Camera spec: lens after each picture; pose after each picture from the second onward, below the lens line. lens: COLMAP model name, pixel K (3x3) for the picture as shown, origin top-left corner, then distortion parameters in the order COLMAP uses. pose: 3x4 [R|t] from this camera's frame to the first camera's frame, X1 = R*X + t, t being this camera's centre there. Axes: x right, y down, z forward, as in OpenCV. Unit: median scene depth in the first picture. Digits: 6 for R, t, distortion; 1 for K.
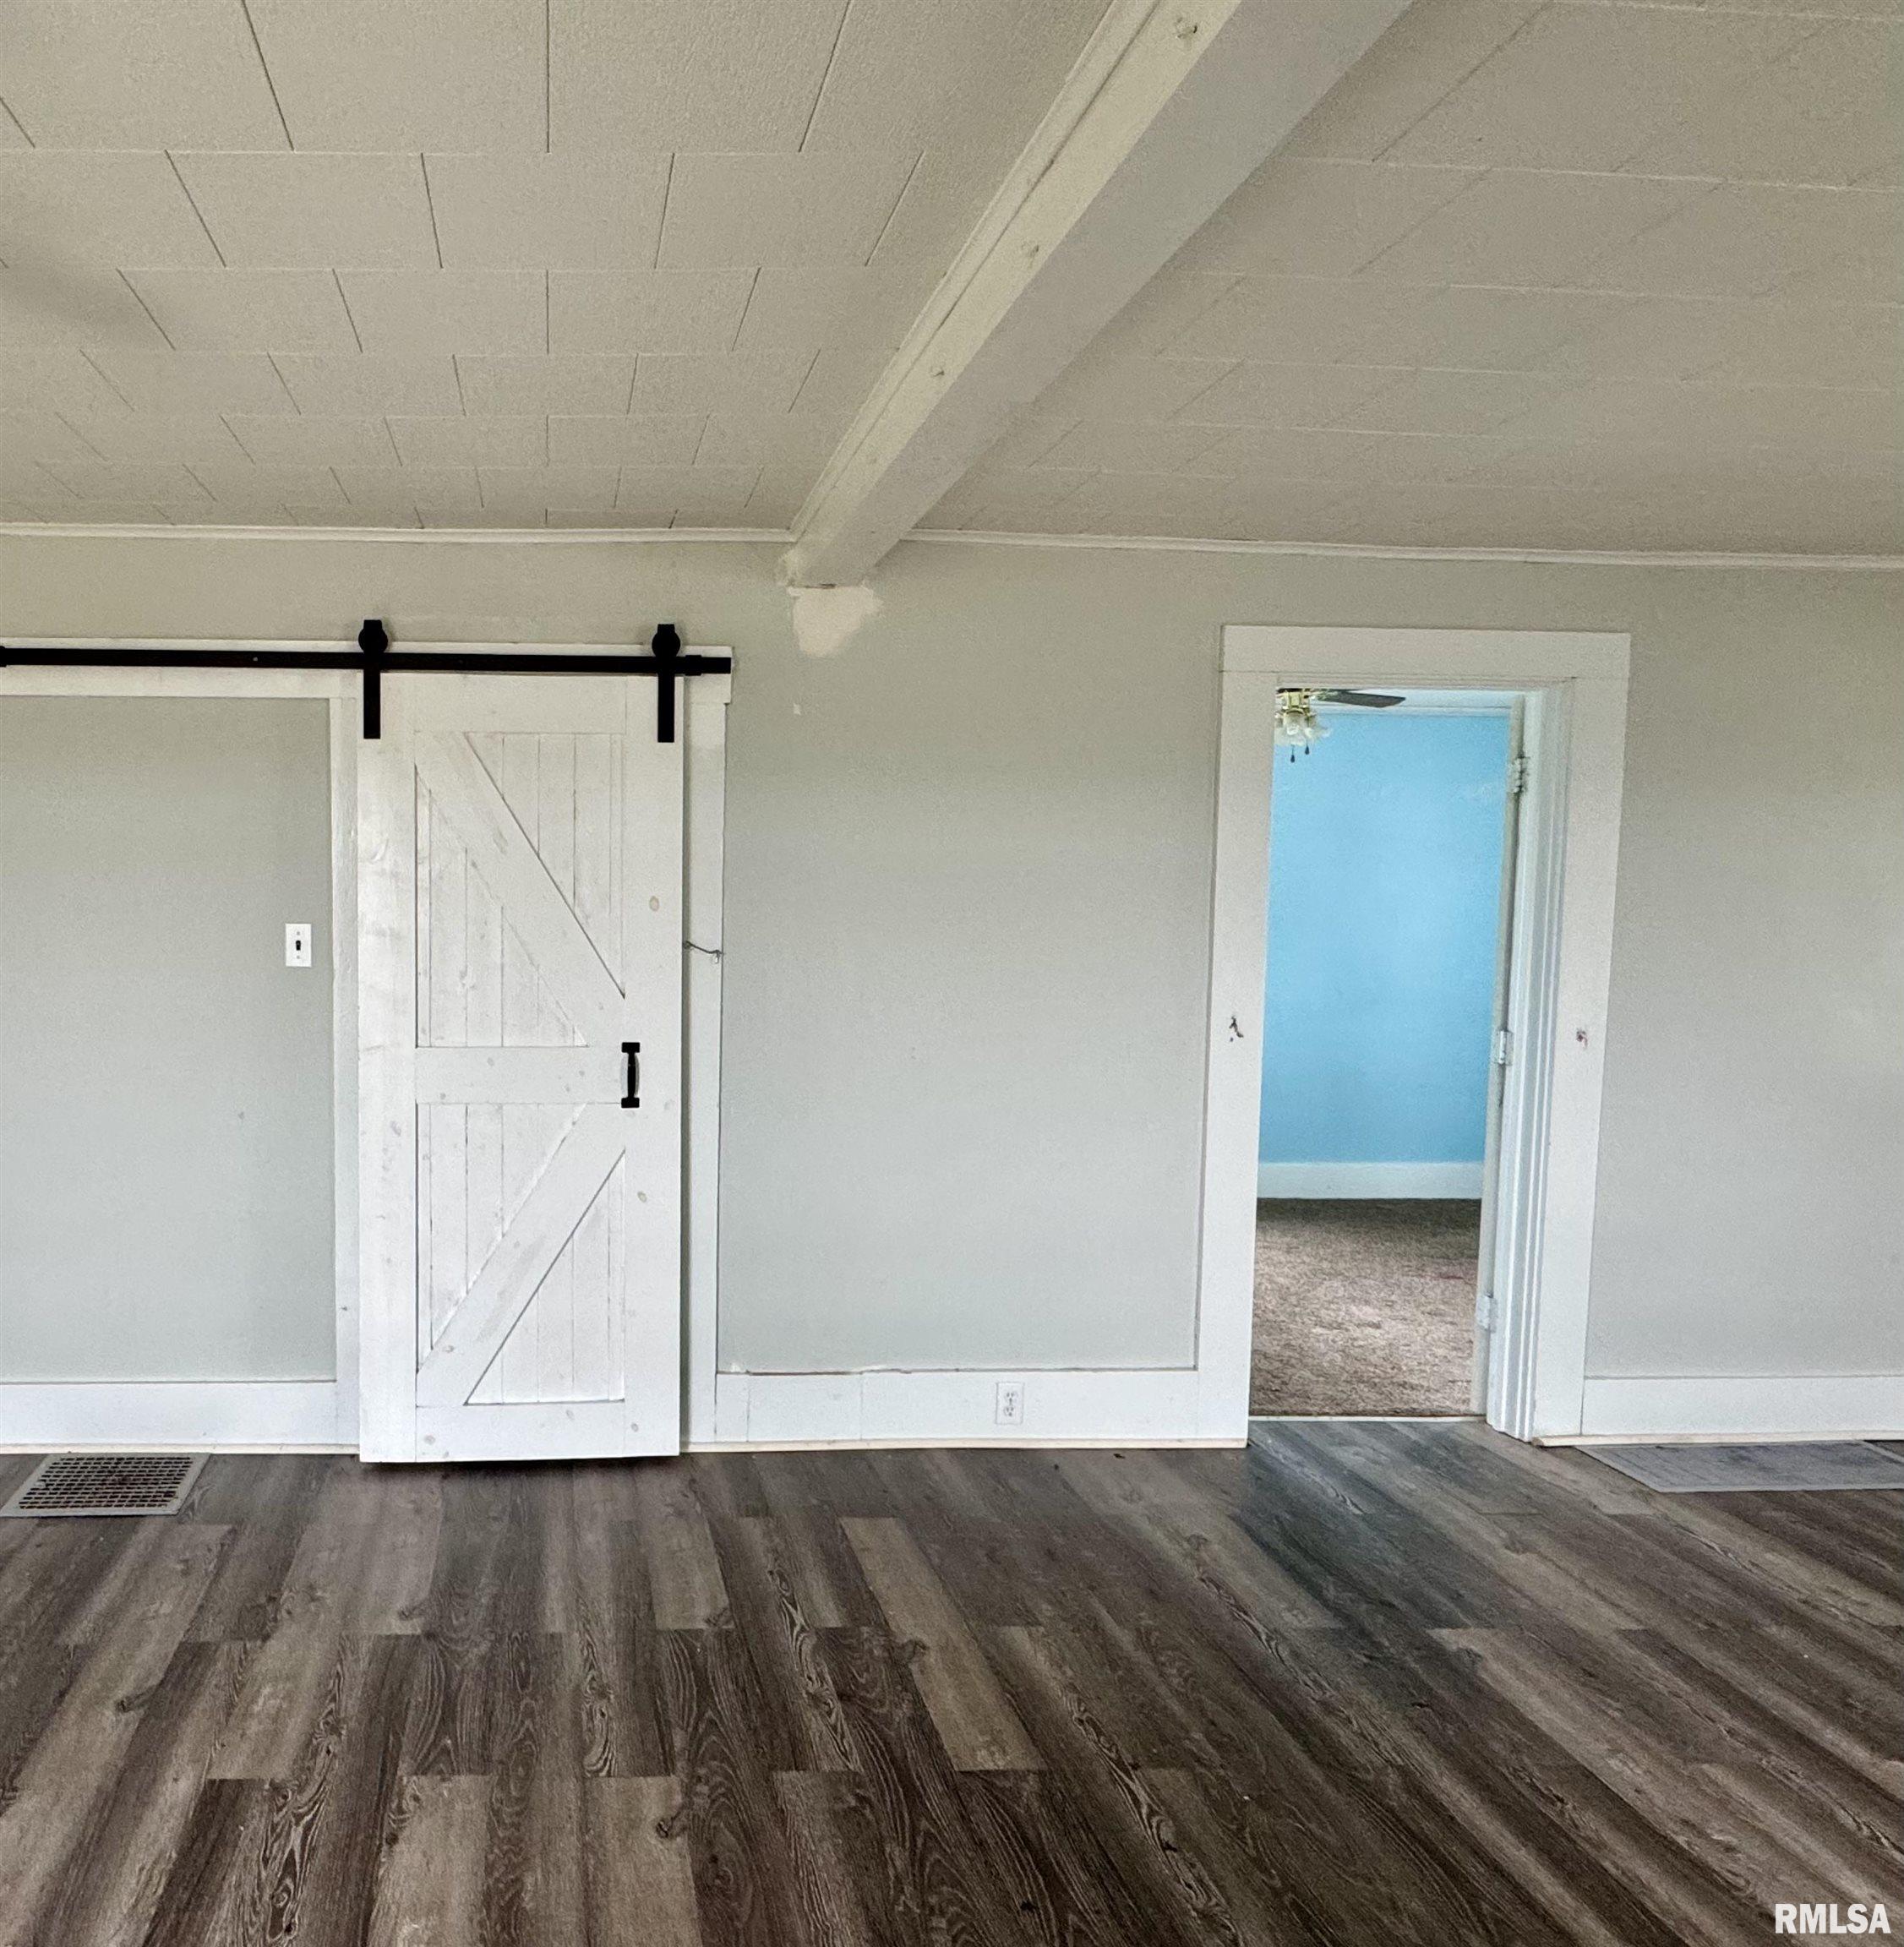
lens RADIAL K [[1352.5, 0, 609.6], [0, 1352.5, 974.6], [0, 0, 1]] dist [-0.003486, 0.000350]
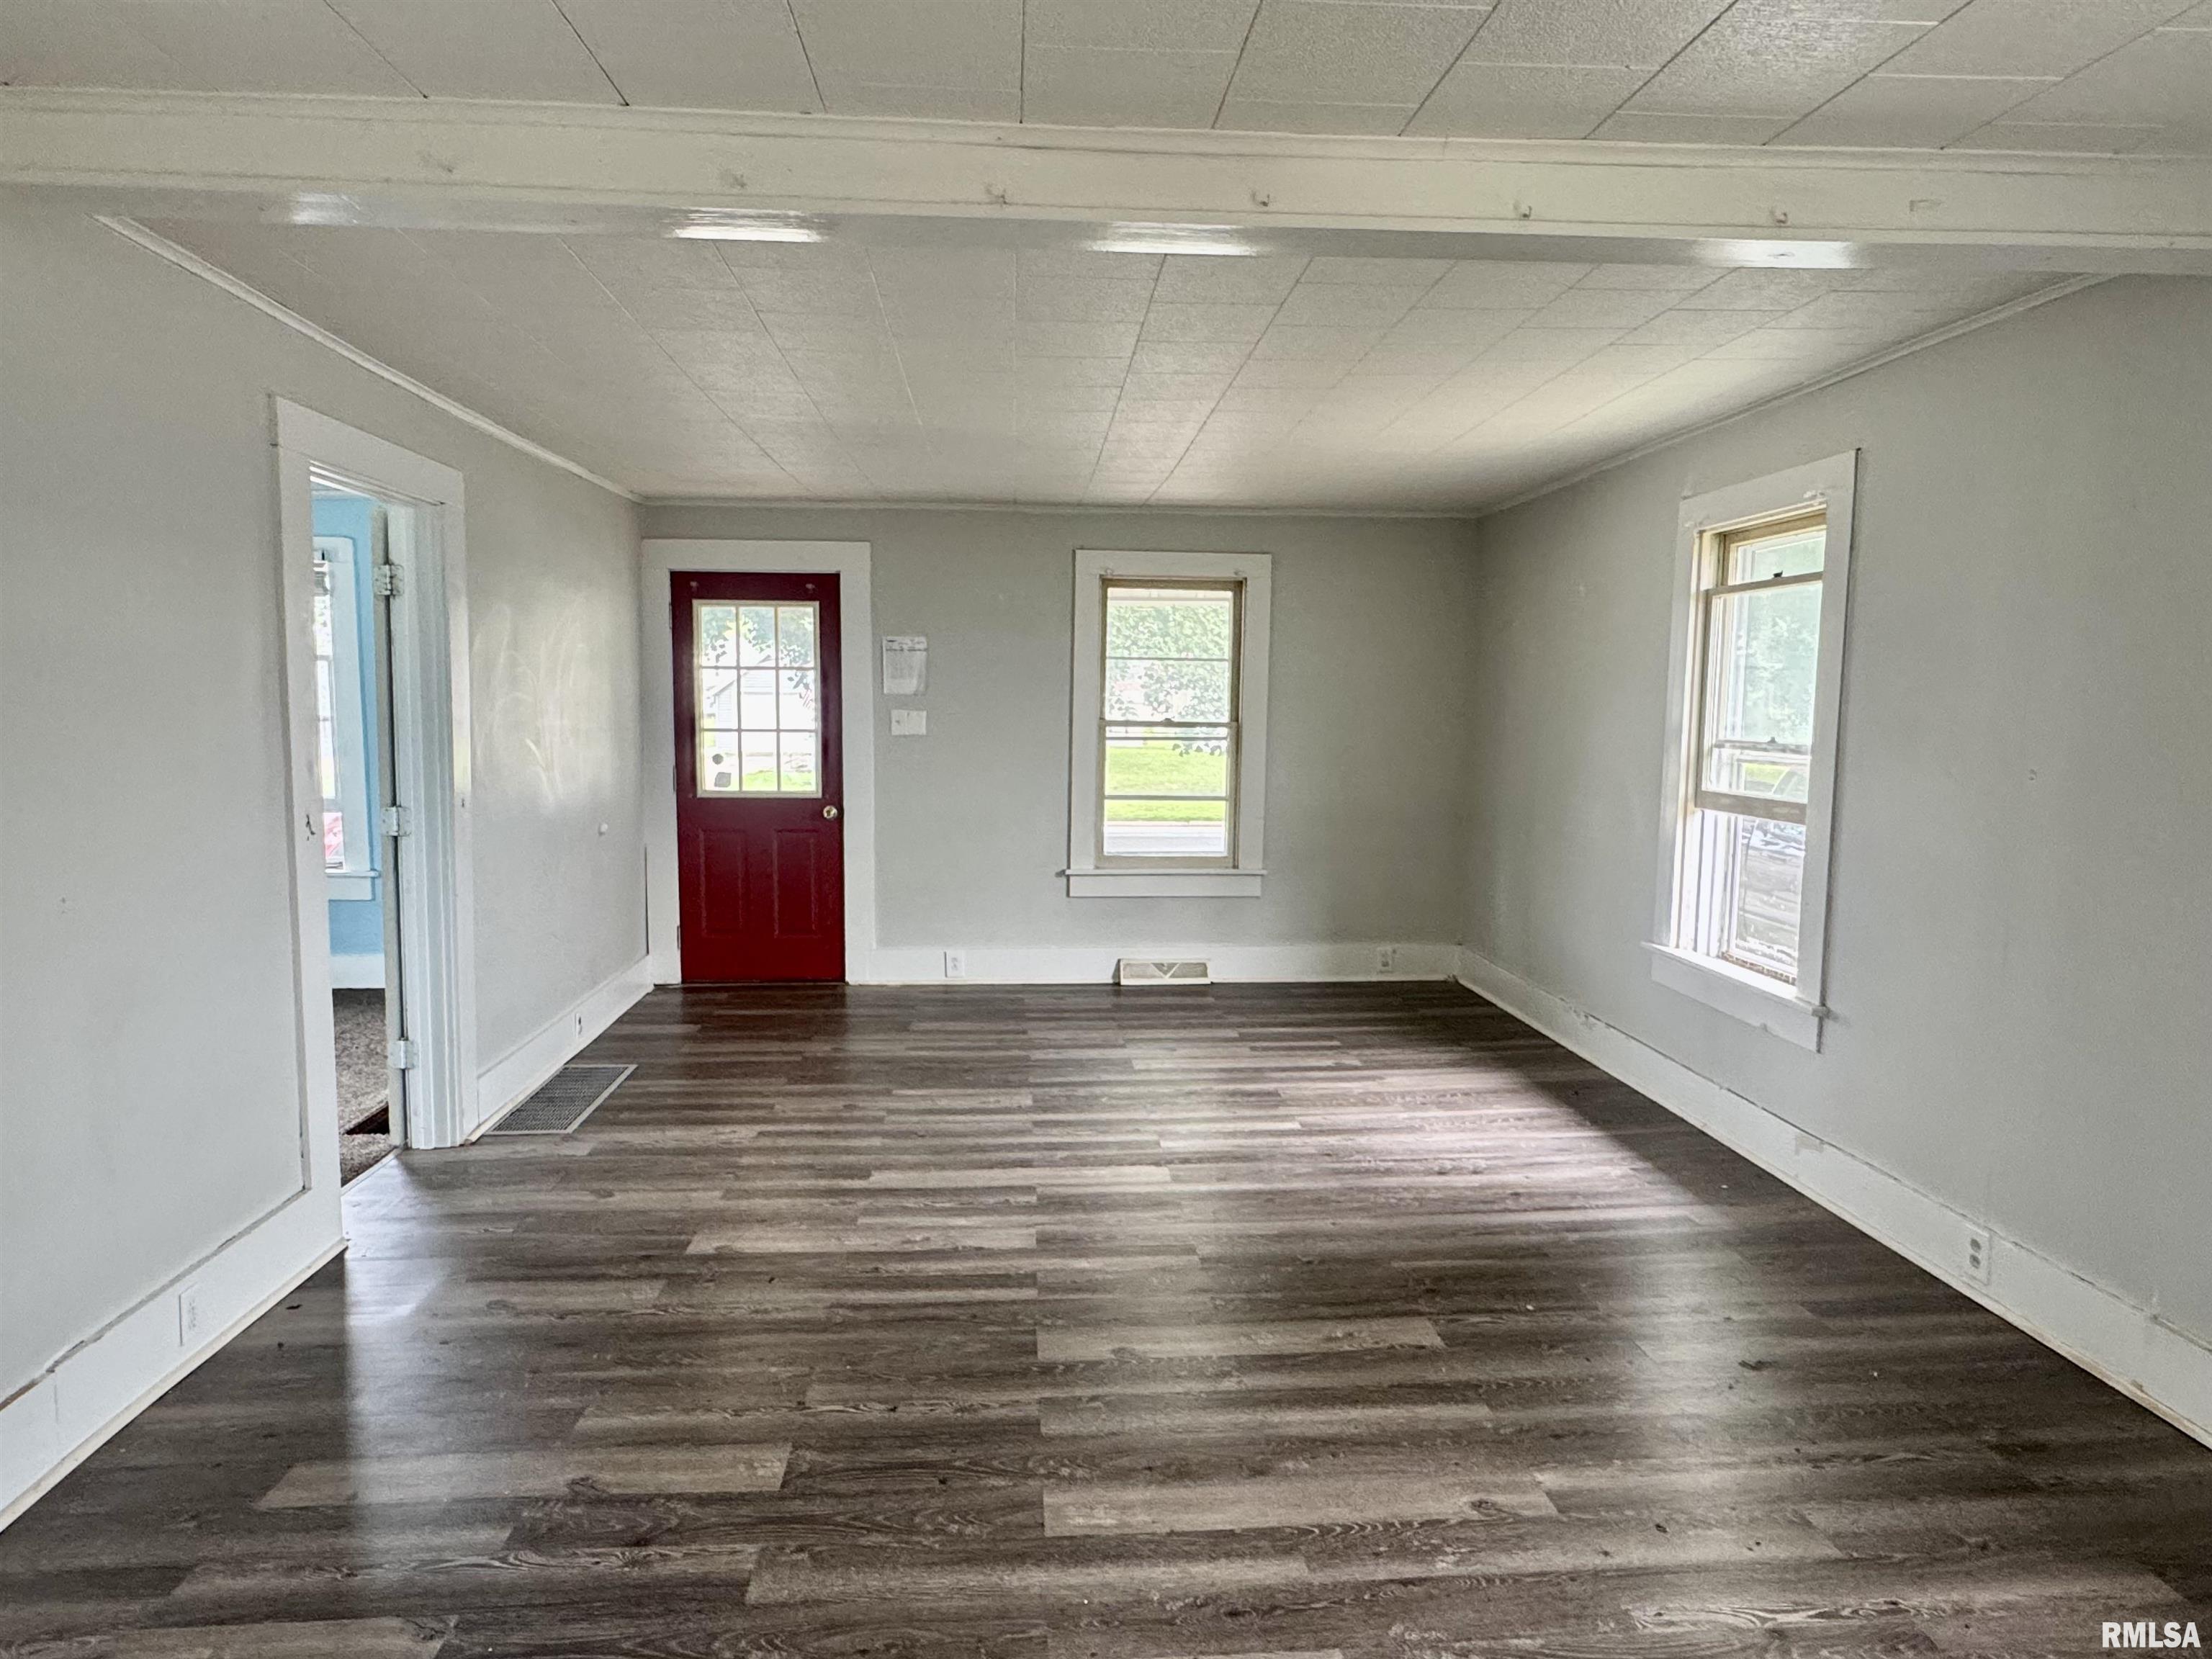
lens RADIAL K [[1305.8, 0, 1102.4], [0, 1305.8, 841.4], [0, 0, 1]] dist [-0.005527, -0.000749]
pose [[-0.032734, -0.114991, 0.992827, -0.503767], [0.045673, 0.992150, 0.116418, -0.033635], [-0.998420, 0.049157, -0.027225, 0.494824]]
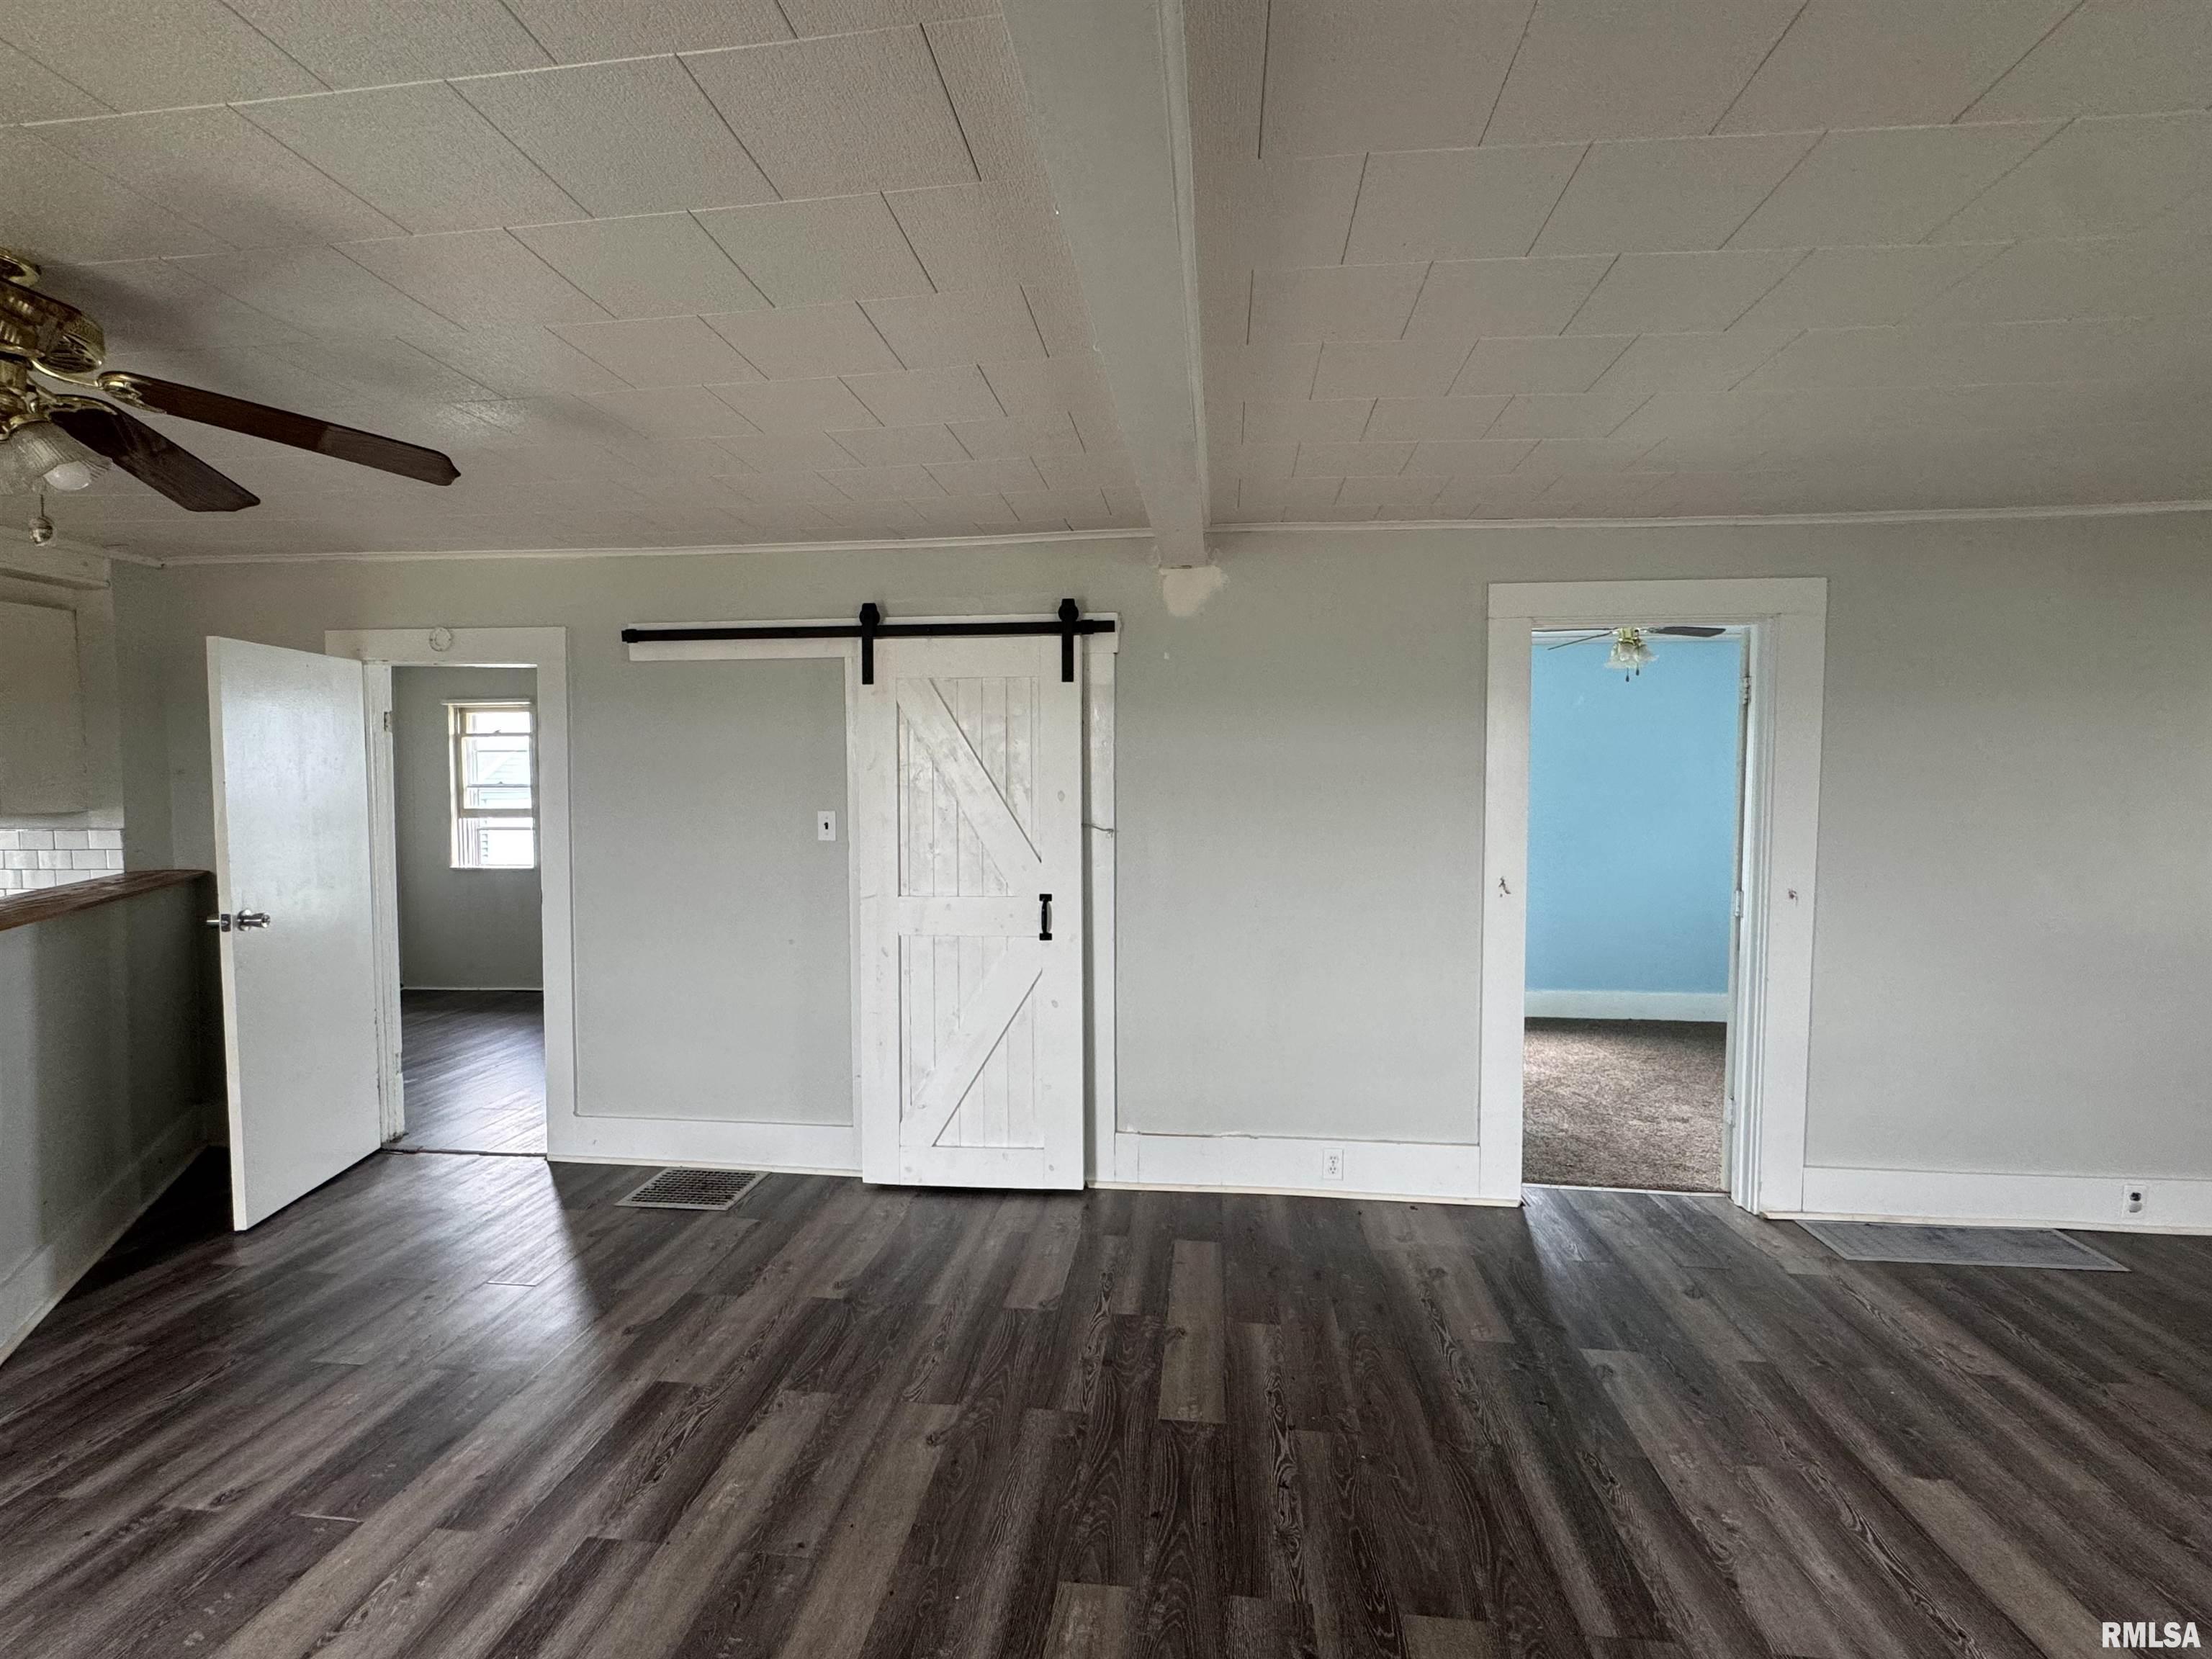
lens RADIAL K [[995.3, 0, 1109.5], [0, 995.3, 827.9], [0, 0, 1]] dist [-0.003224, -0.000274]
pose [[0.988855, -0.002029, -0.148870, 0.241945], [-0.000329, 0.999875, -0.015815, -0.002598], [0.148883, 0.015687, 0.988730, -0.020726]]
